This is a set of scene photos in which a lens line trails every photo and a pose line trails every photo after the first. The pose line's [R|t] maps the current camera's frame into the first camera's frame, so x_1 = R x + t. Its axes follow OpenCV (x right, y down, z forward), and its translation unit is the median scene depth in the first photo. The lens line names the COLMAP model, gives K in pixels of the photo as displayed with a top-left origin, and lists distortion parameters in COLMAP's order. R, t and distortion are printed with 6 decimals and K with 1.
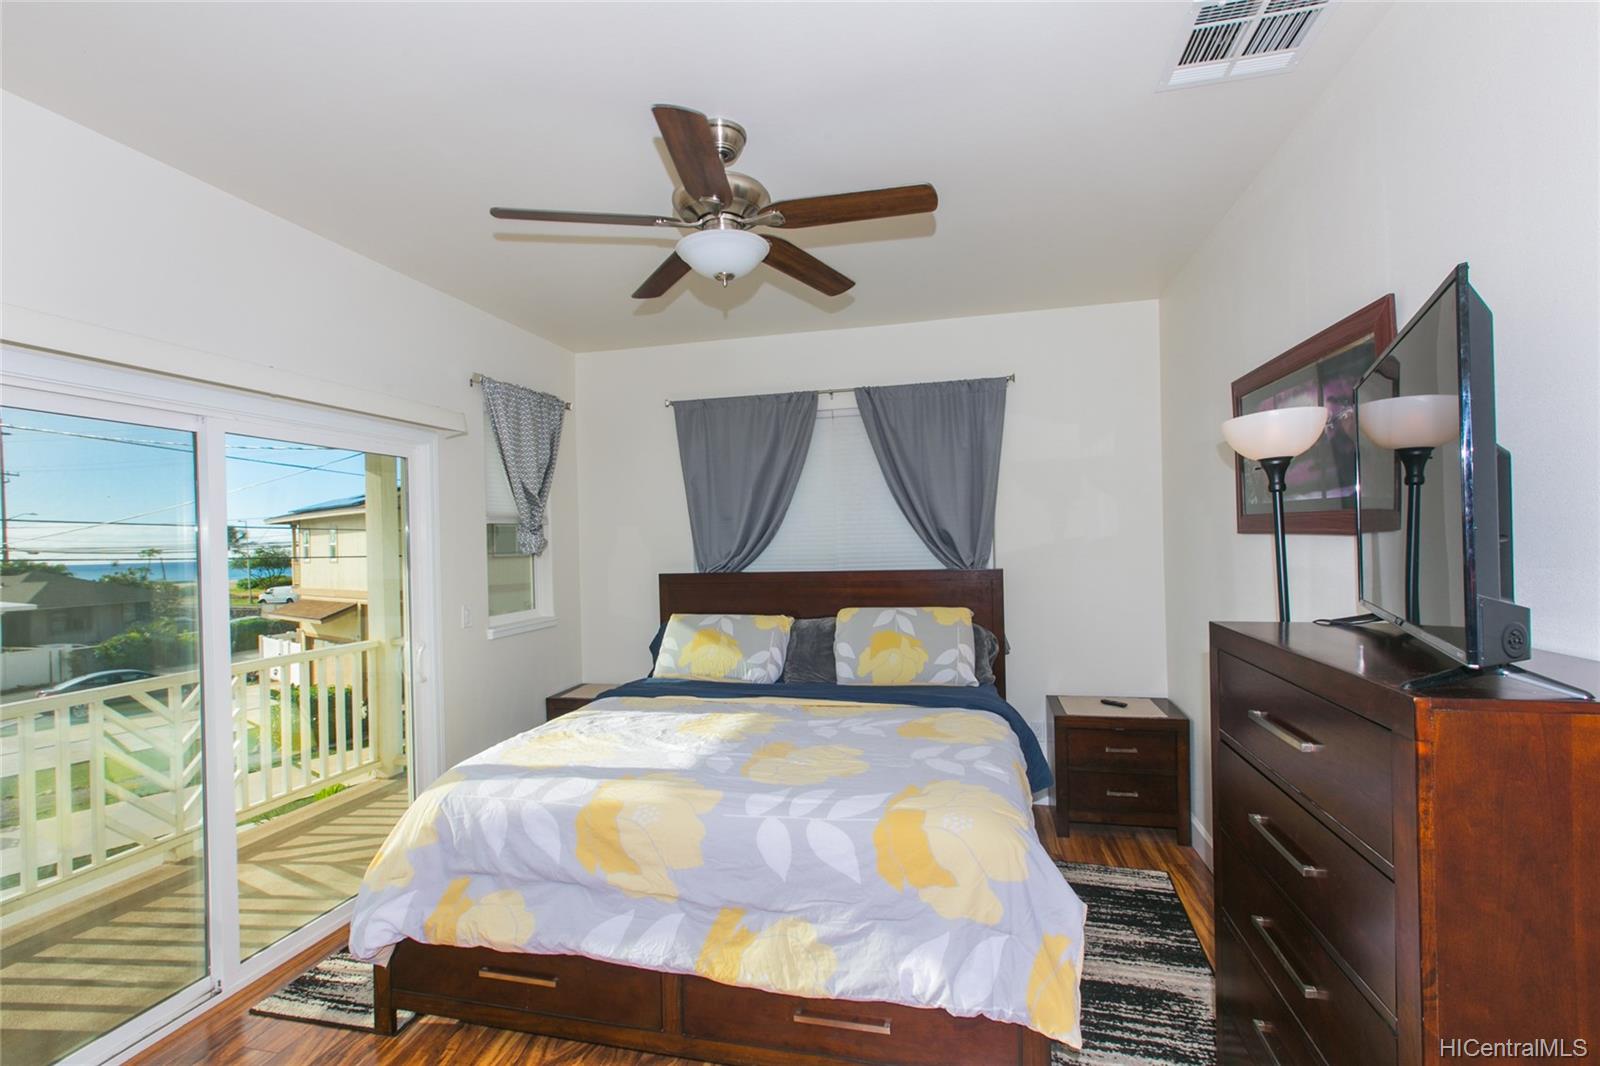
lens RADIAL K [[709.6, 0, 800.6], [0, 709.6, 535.8], [0, 0, 1]] dist [0.003463, -0.003164]
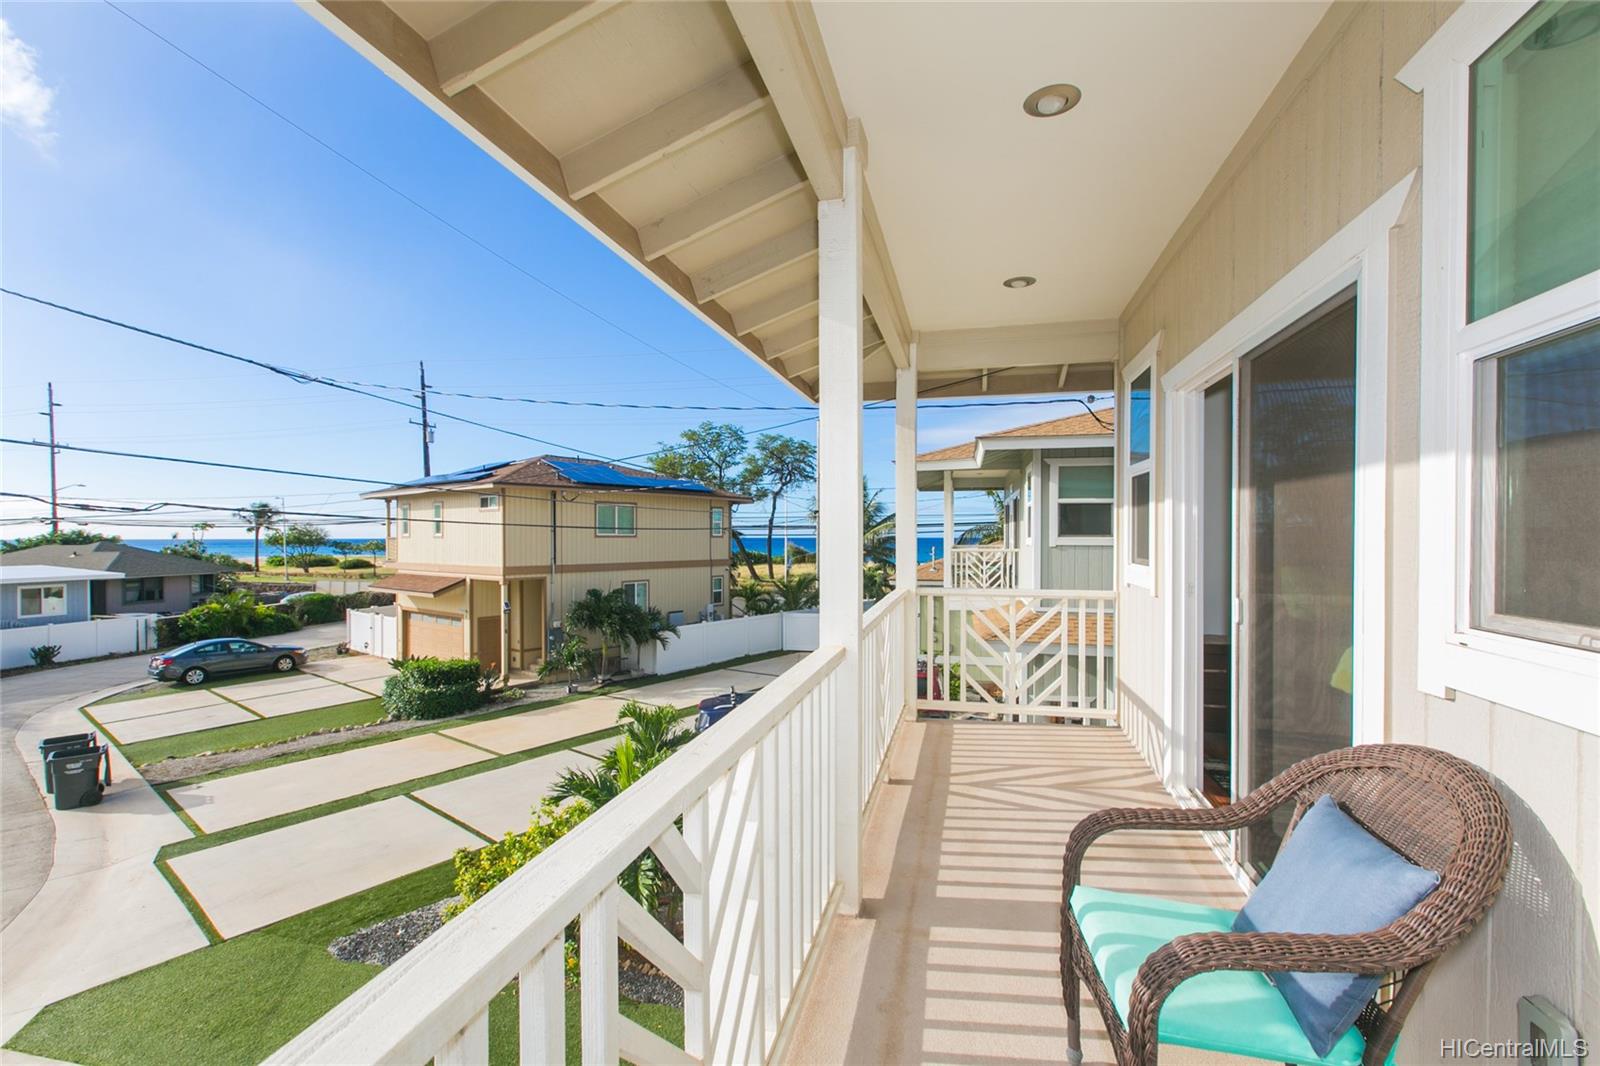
lens RADIAL K [[709.6, 0, 800.8], [0, 709.6, 535.9], [0, 0, 1]] dist [0.003463, -0.003164]
pose [[0.999721, 0.023608, -0.001208, -0.118406], [-0.023593, 0.999658, 0.011240, 0.009997], [0.001473, -0.011208, 0.999936, -0.005582]]
